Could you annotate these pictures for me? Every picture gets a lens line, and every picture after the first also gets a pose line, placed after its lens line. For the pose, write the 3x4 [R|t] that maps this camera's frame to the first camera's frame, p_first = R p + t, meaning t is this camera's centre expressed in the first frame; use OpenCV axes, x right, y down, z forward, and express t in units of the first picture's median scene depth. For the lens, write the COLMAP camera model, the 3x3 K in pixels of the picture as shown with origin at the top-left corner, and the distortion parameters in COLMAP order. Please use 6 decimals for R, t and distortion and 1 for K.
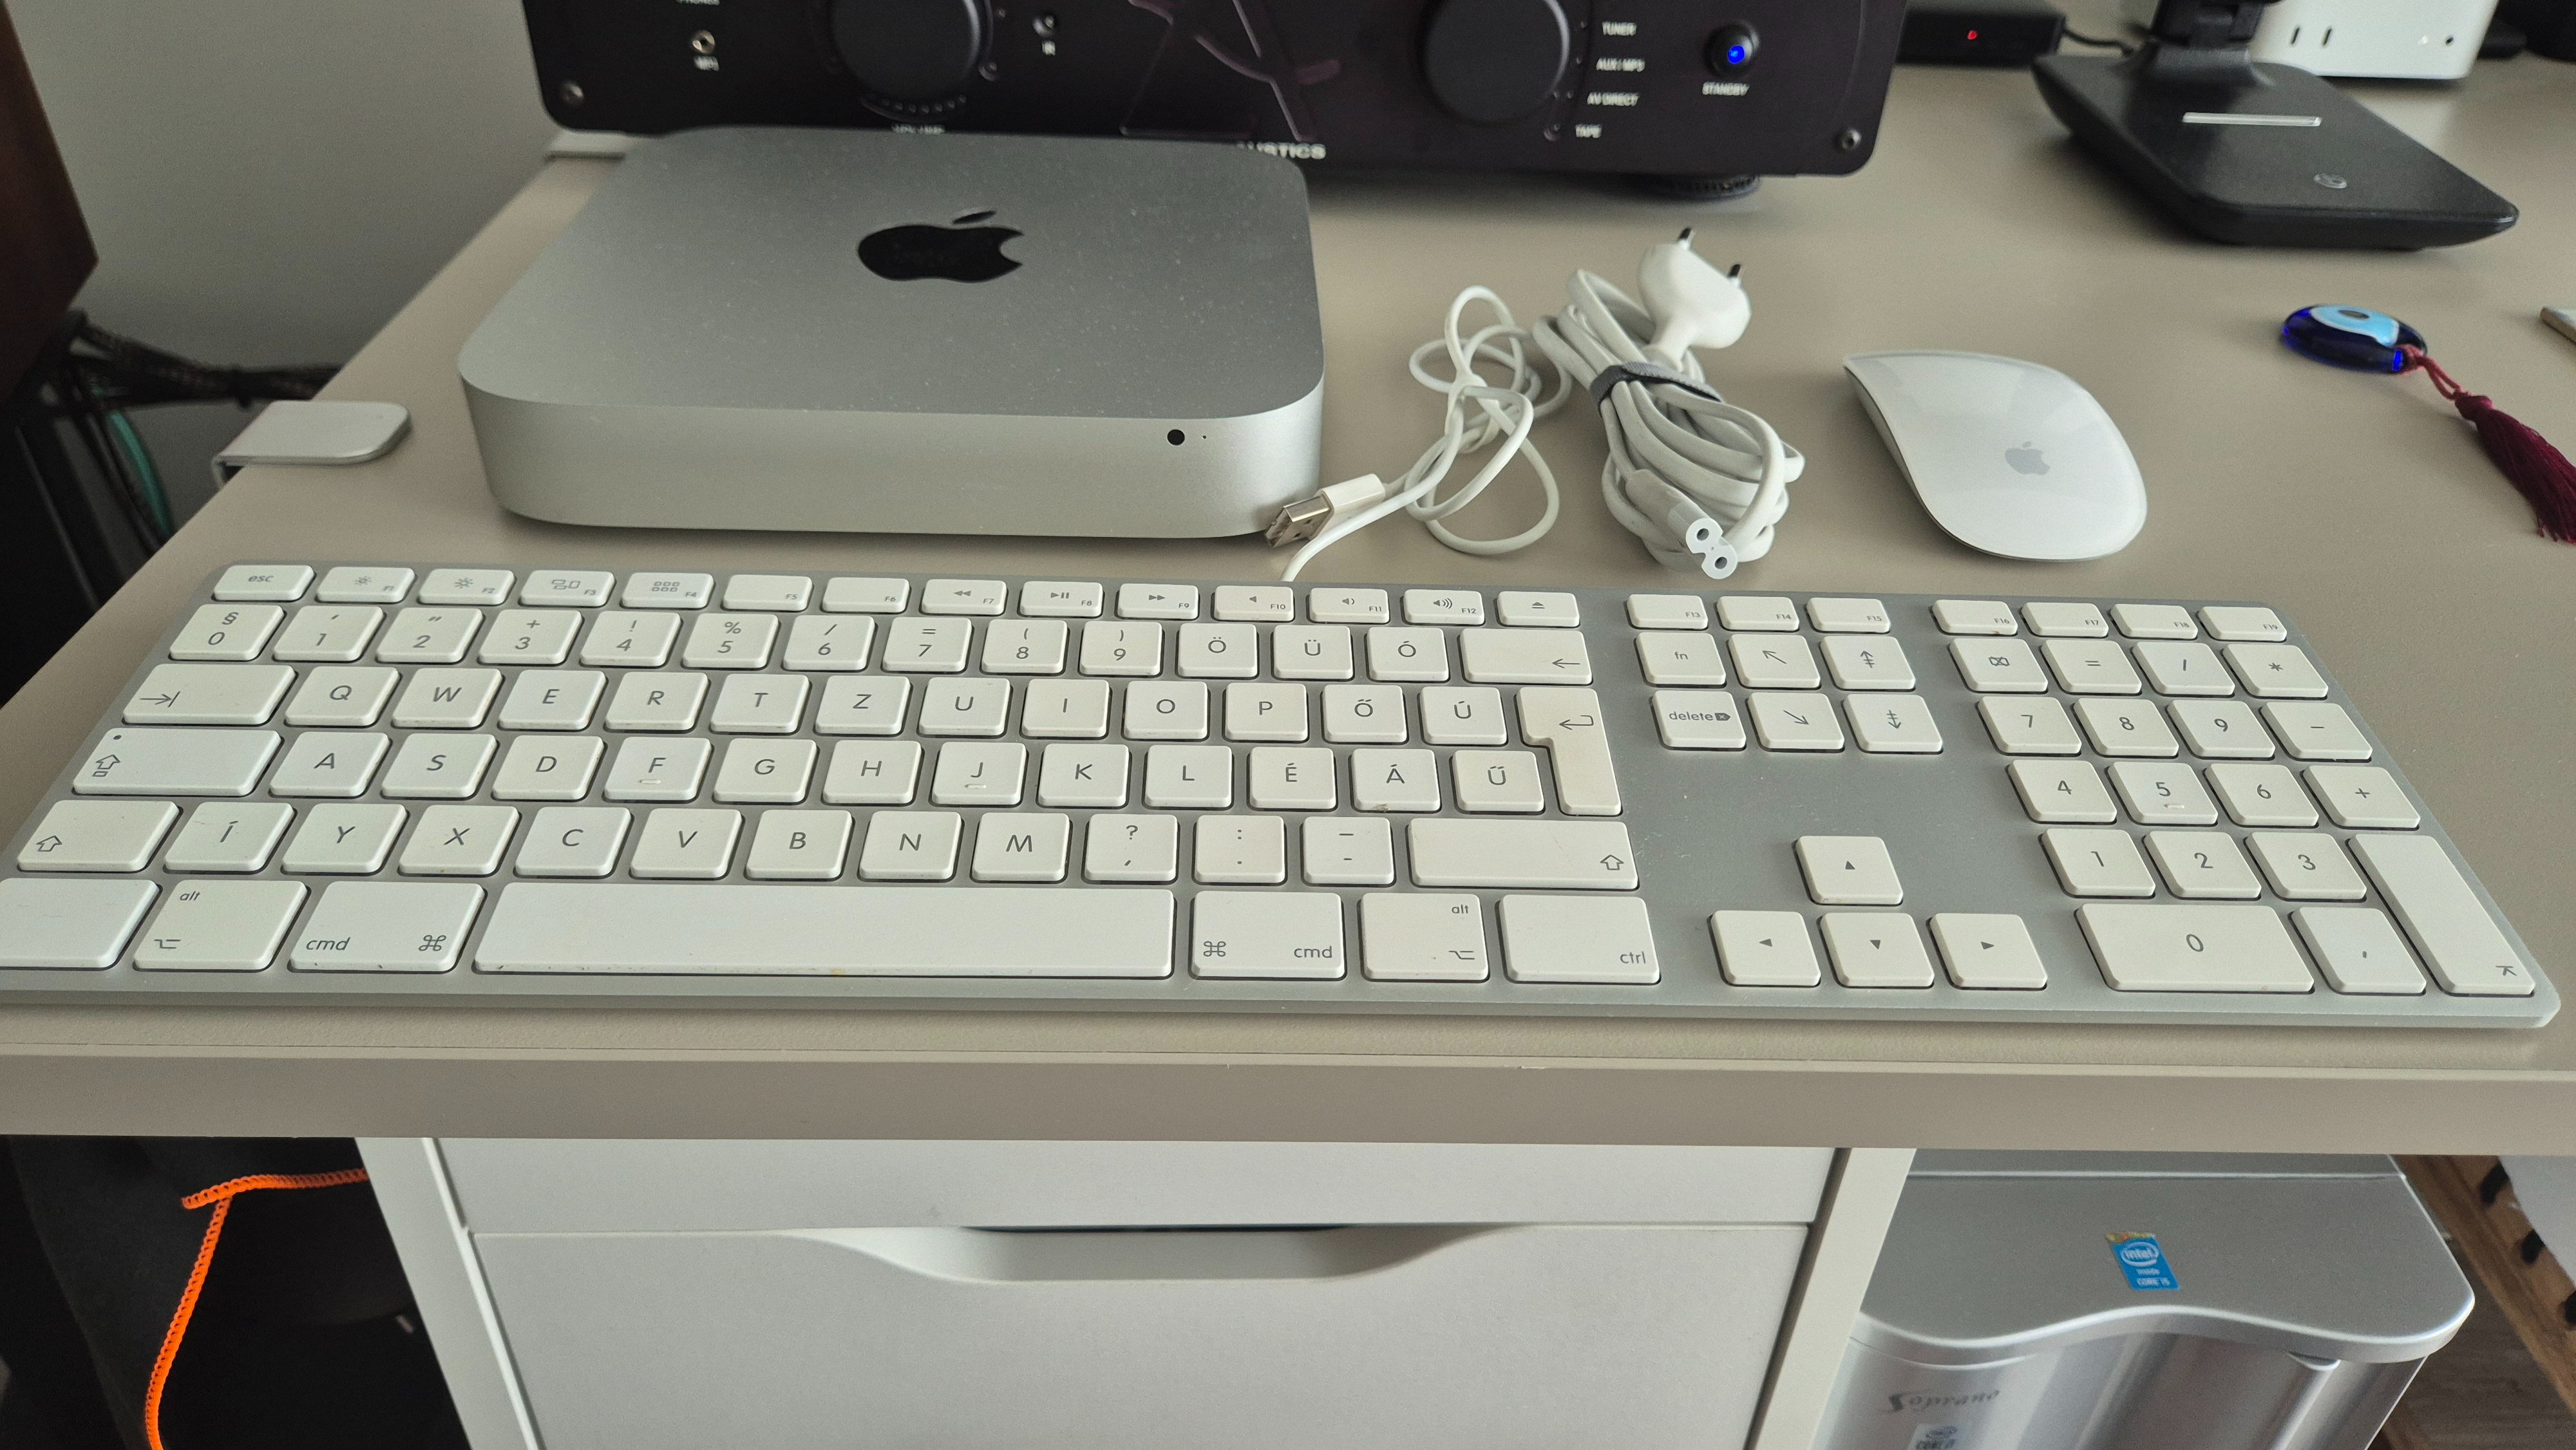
lens RADIAL K [[1777.9, 0, 1288.0], [0, 1777.9, 725.0], [0, 0, 1]] dist [0.040464, -0.084339]
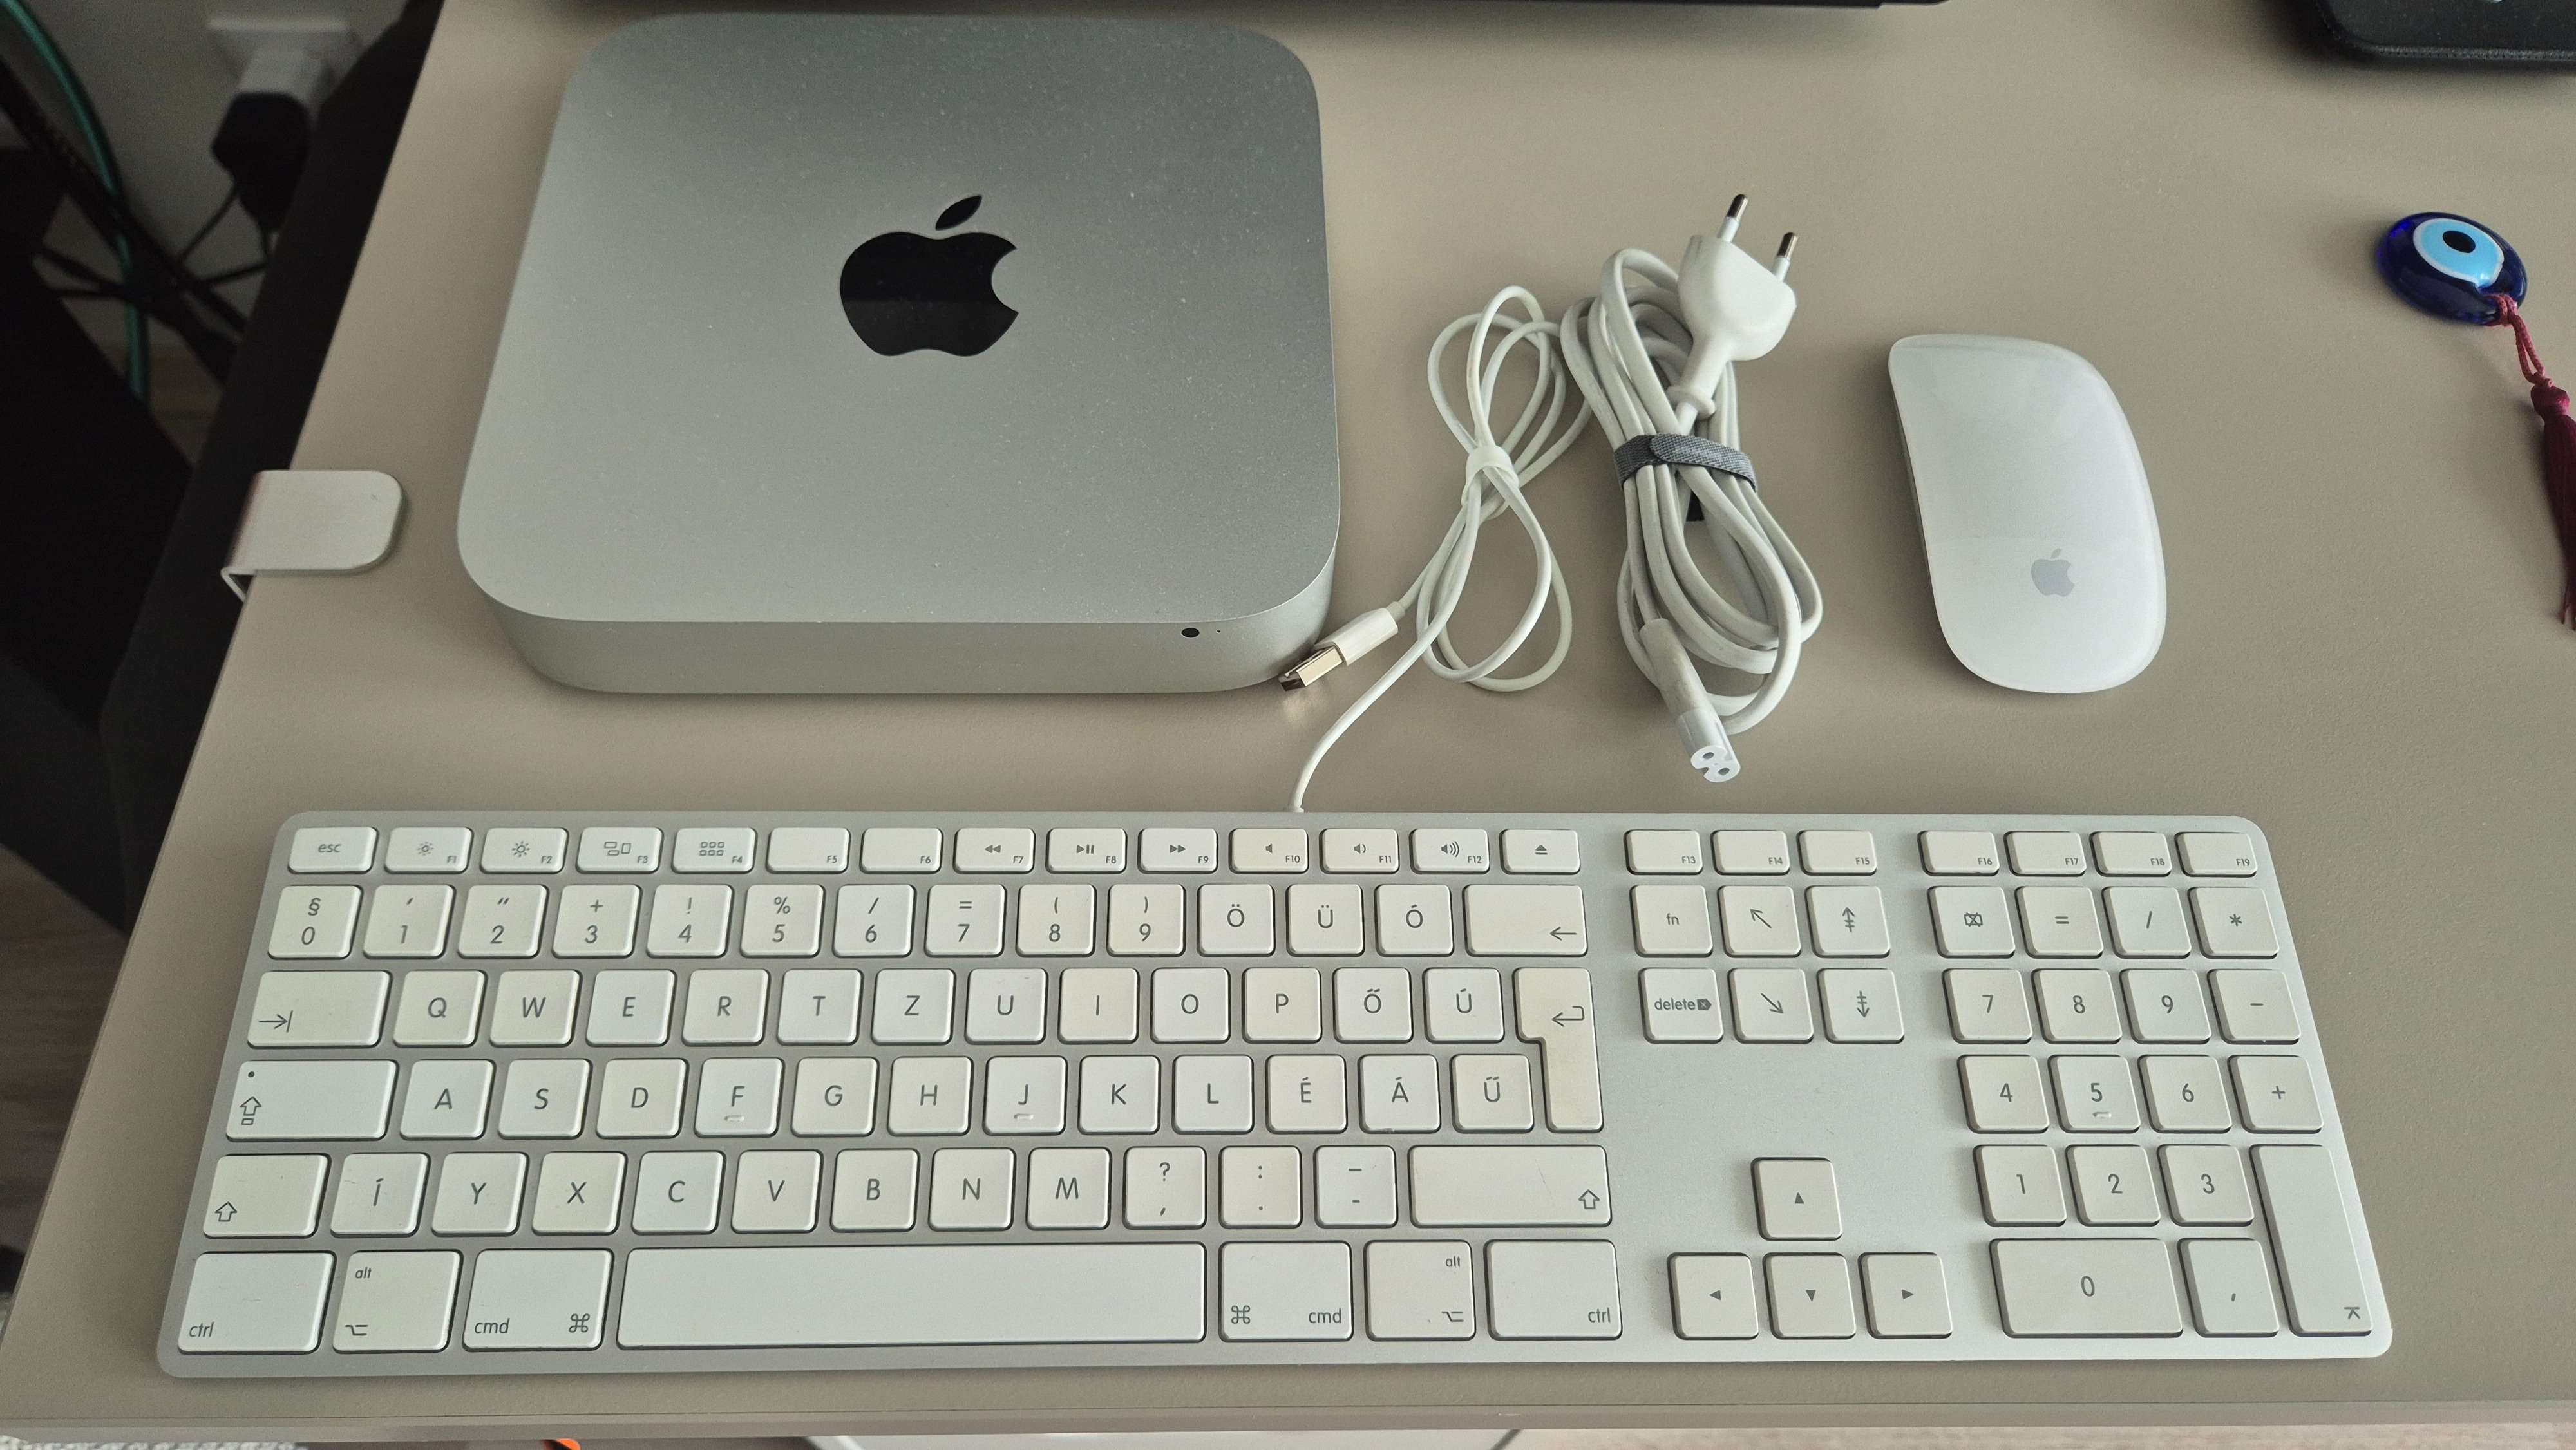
lens RADIAL K [[1777.9, 0, 1288.0], [0, 1777.9, 725.0], [0, 0, 1]] dist [0.040464, -0.084339]
pose [[0.999815, -0.007198, -0.017846, 0.011470], [0.013917, 0.910942, 0.412299, -0.610244], [0.013289, -0.412471, 0.910874, 0.079421]]
